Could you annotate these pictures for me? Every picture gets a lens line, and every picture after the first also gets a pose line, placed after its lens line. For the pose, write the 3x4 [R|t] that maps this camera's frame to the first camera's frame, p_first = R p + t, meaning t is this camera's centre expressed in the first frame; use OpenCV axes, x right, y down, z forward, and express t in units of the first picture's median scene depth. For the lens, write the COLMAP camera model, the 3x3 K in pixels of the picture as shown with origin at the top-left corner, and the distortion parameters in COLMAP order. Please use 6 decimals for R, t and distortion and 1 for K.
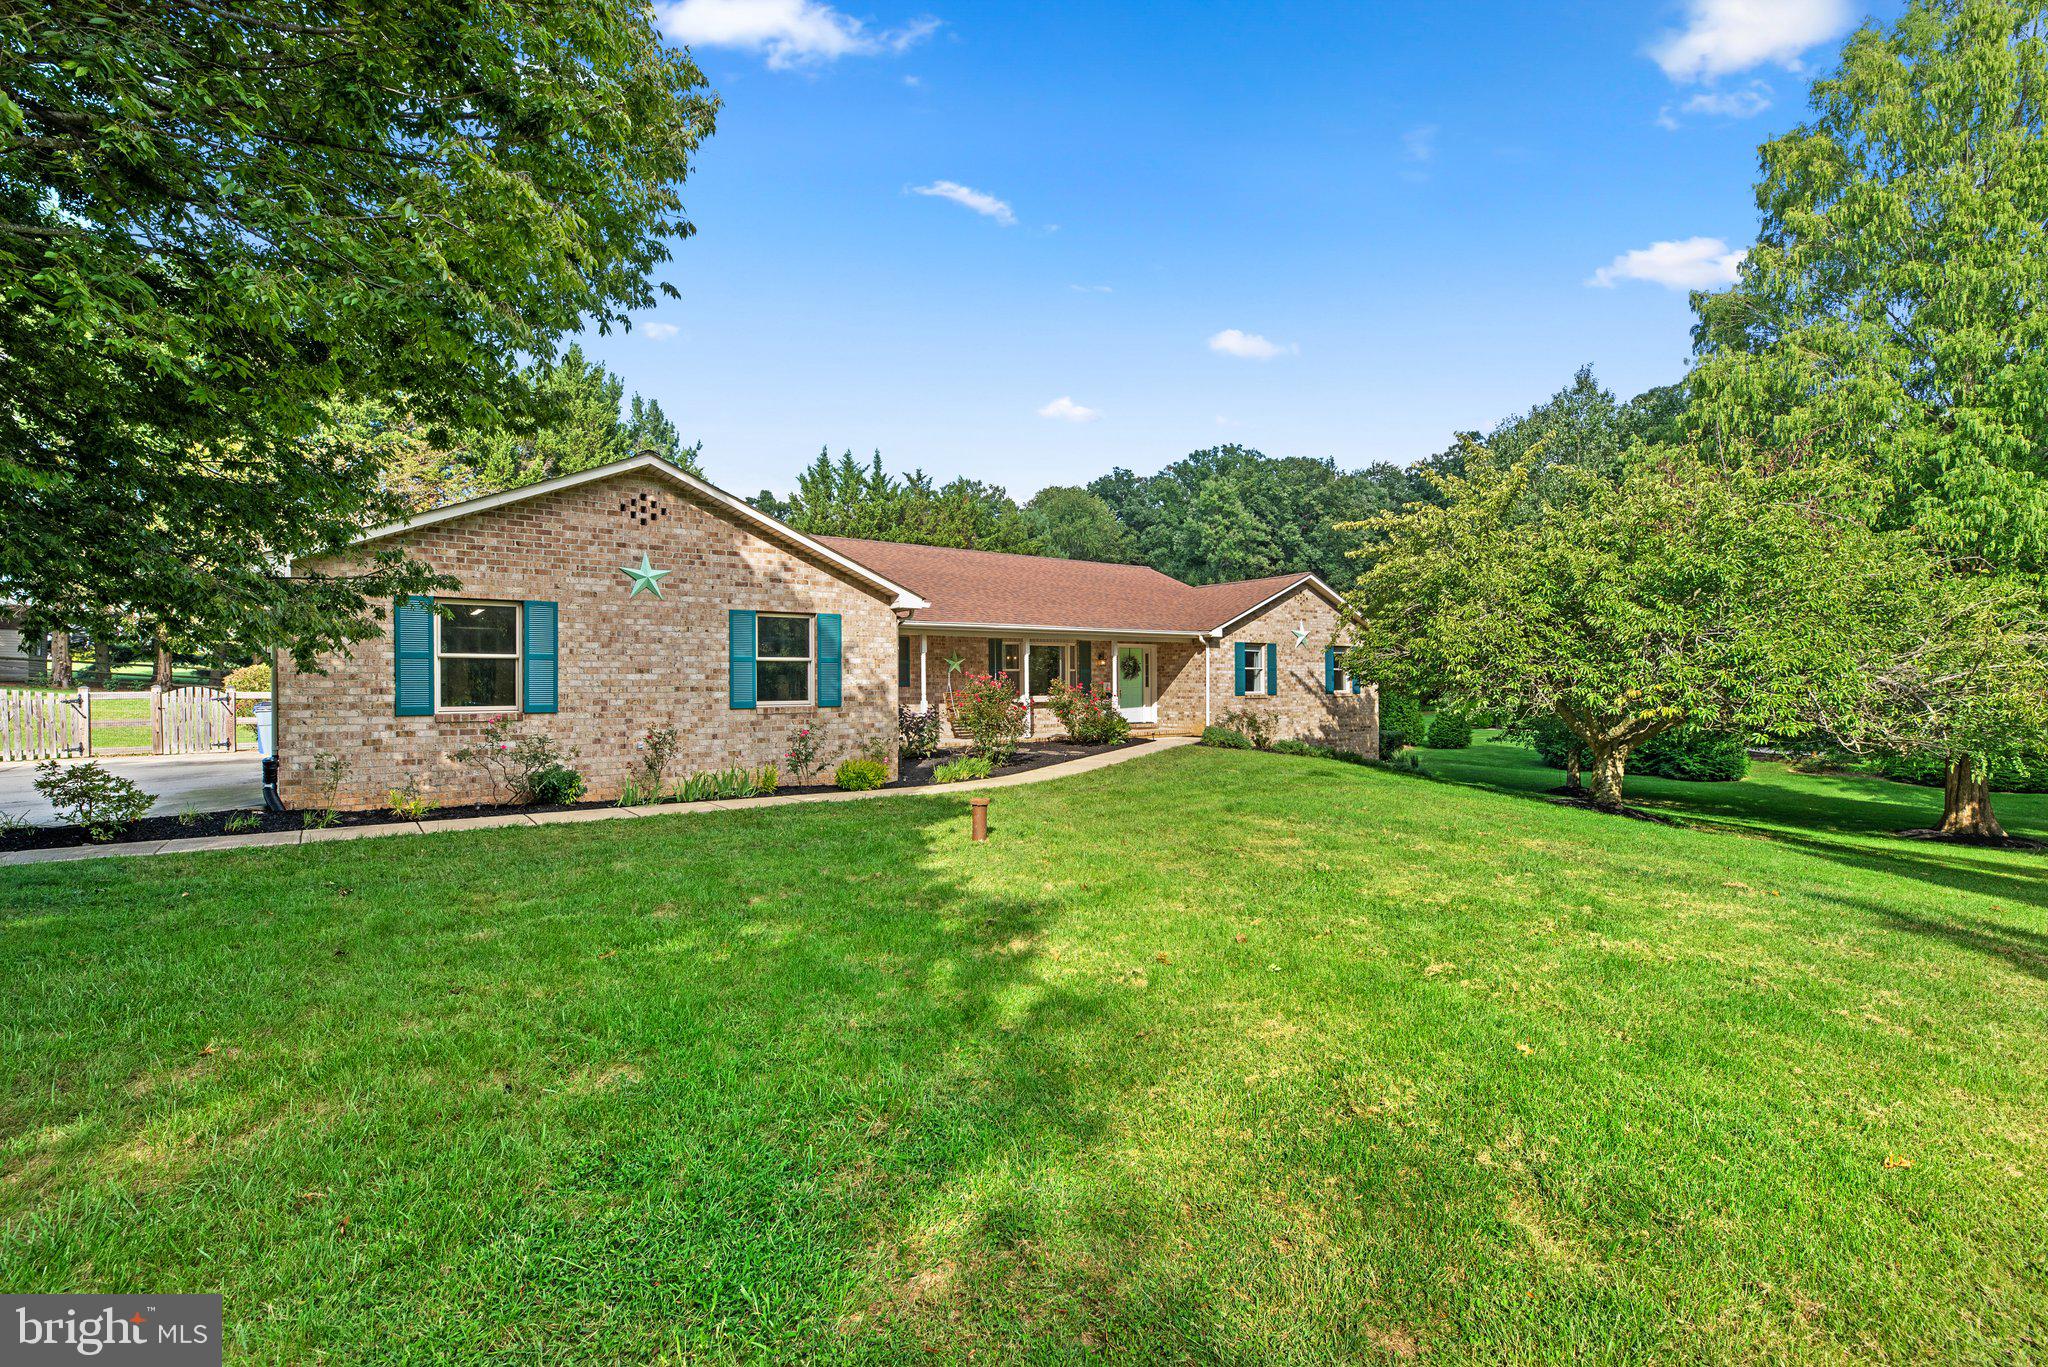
lens RADIAL K [[909.4, 0, 1020.3], [0, 909.4, 681.9], [0, 0, 1]] dist [0.001474, -0.000577]
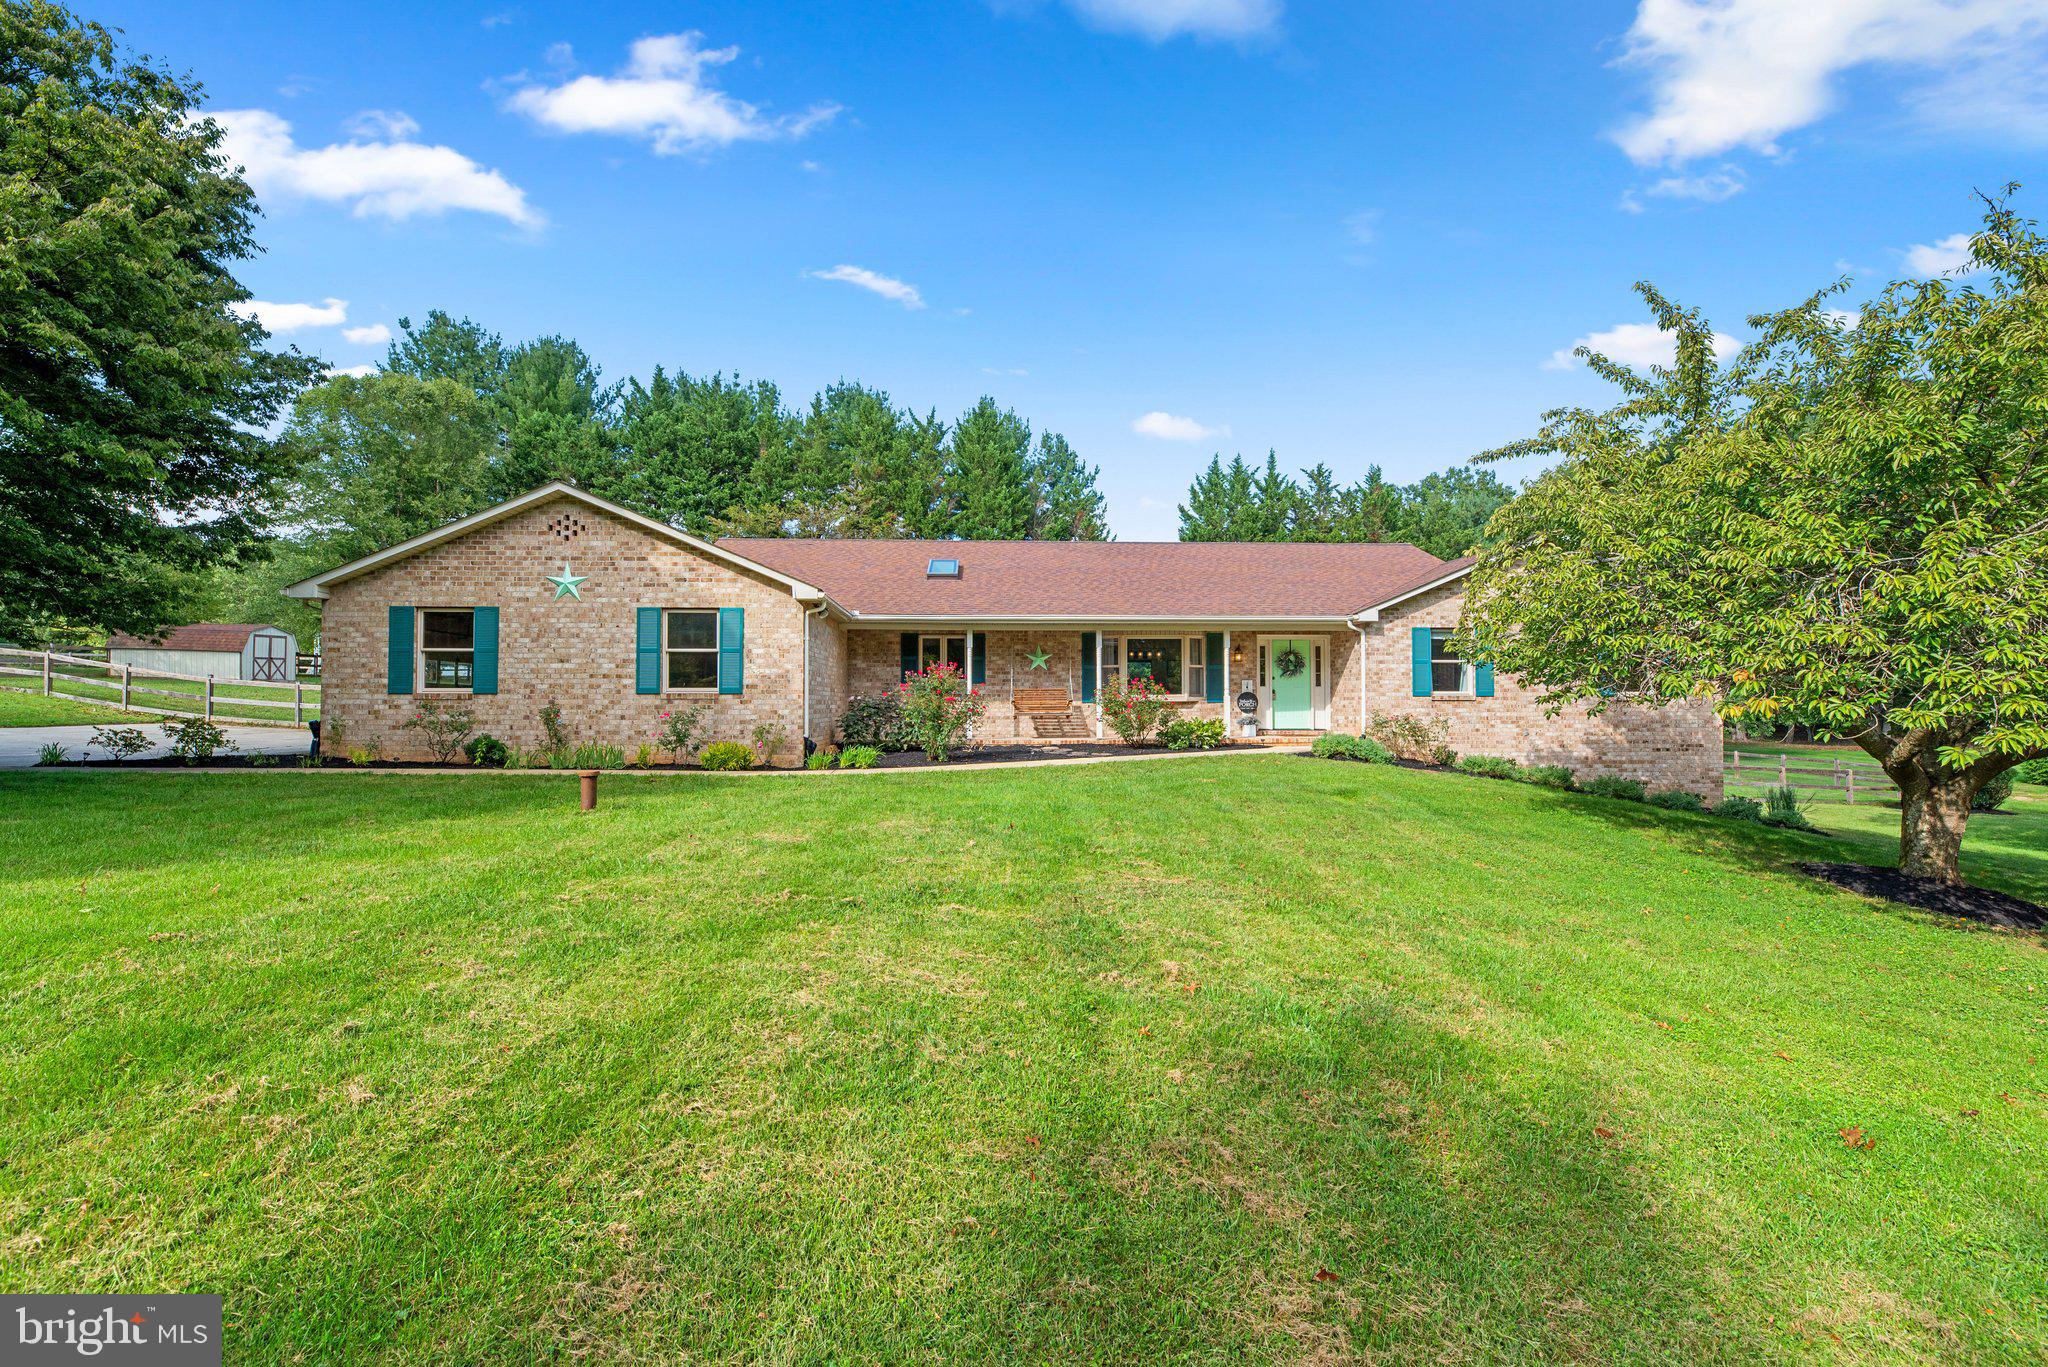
lens RADIAL K [[909.4, 0, 1020.3], [0, 909.4, 681.9], [0, 0, 1]] dist [0.001474, -0.000577]
pose [[0.831752, -0.007351, -0.555099, 0.721591], [-0.003807, 0.999813, -0.018945, 0.034602], [0.555135, 0.017871, 0.831568, 0.314486]]
